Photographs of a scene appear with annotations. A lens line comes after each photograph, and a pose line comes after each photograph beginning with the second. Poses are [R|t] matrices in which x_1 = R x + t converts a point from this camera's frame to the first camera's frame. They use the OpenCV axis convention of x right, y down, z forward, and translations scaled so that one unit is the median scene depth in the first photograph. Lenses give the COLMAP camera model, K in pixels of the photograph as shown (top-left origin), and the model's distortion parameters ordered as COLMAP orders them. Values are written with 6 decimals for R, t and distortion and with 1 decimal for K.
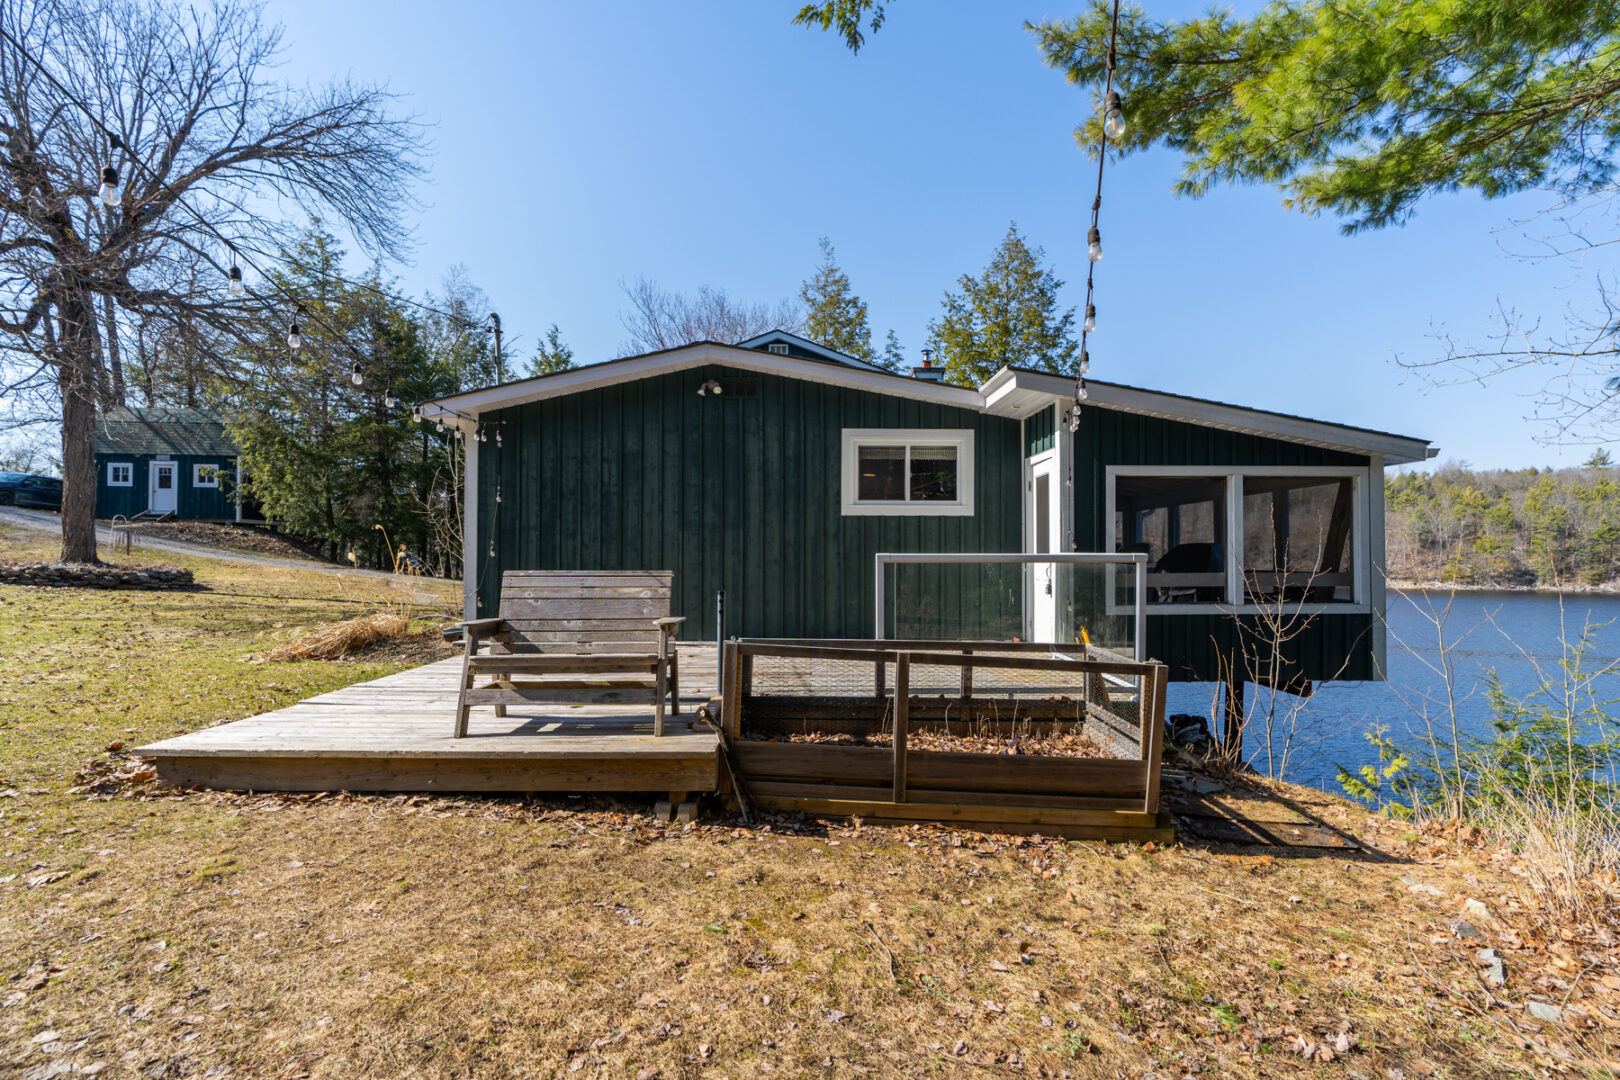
lens RADIAL K [[739.8, 0, 810.1], [0, 739.8, 545.4], [0, 0, 1]] dist [-0.001985, -0.000183]
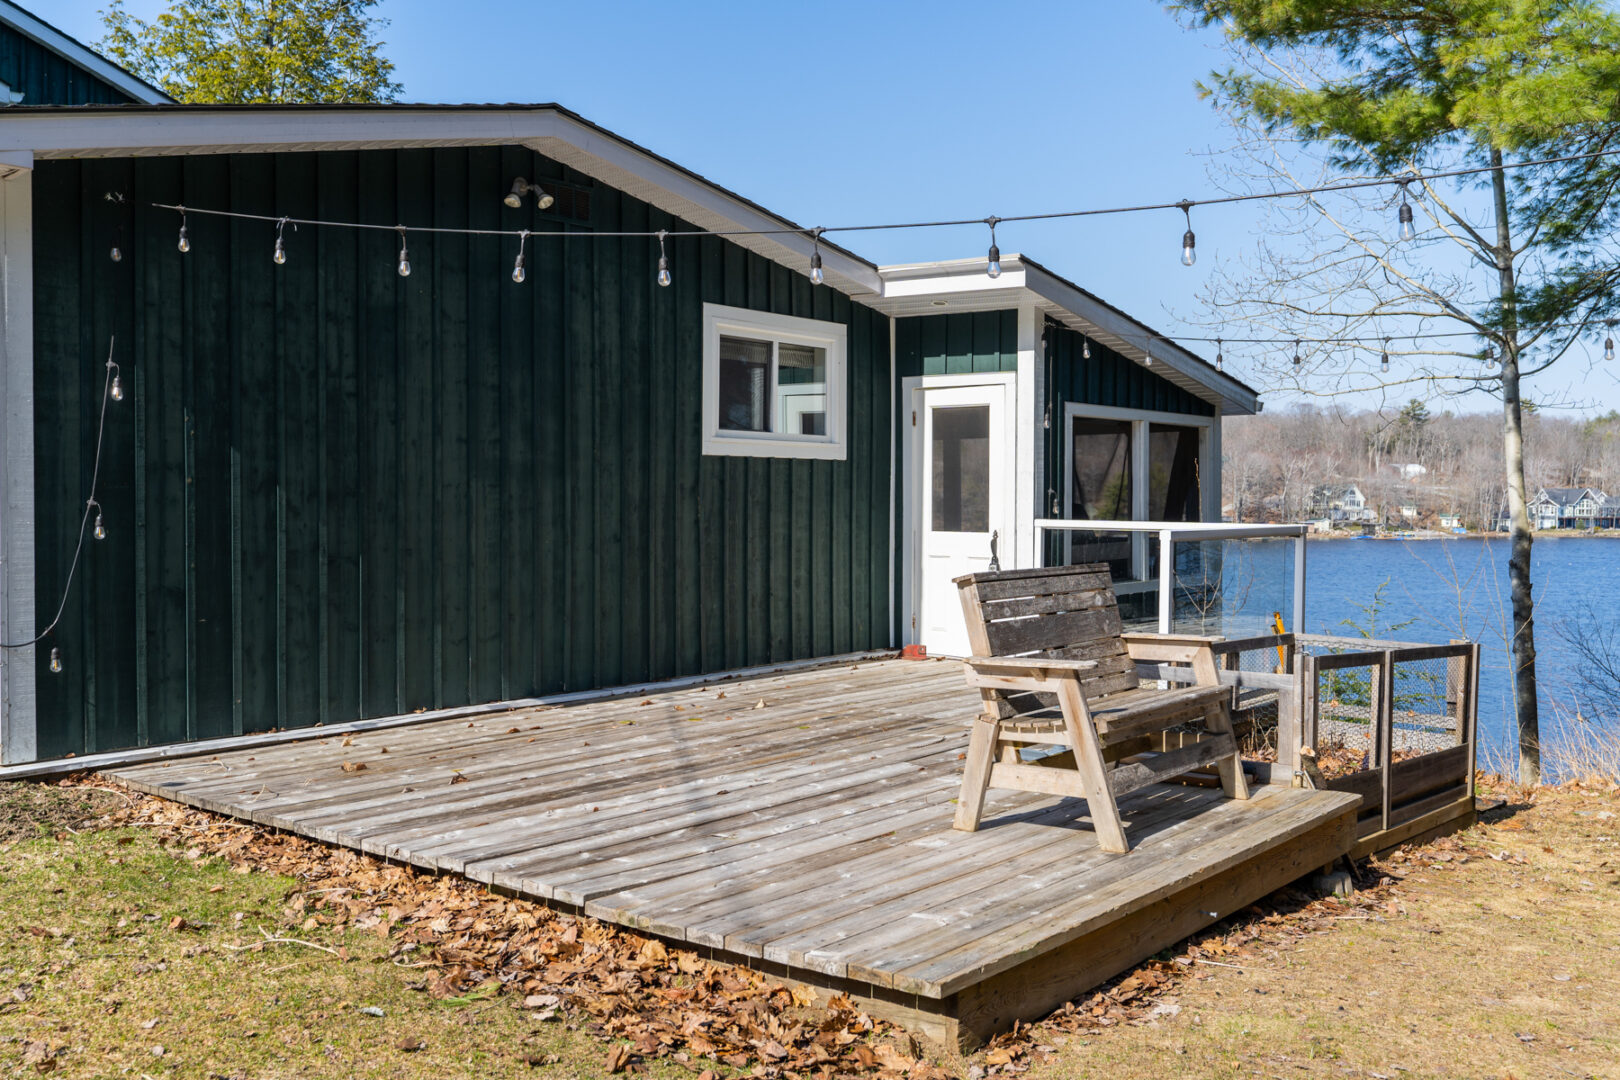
lens RADIAL K [[1605.0, 0, 810.0], [0, 1605.0, 537.2], [0, 0, 1]] dist [0.056199, 0.000000]
pose [[0.608137, -0.019303, 0.793597, -0.890735], [-0.006806, 0.999541, 0.029527, -0.014354], [-0.793803, -0.023357, 0.607727, 0.178847]]
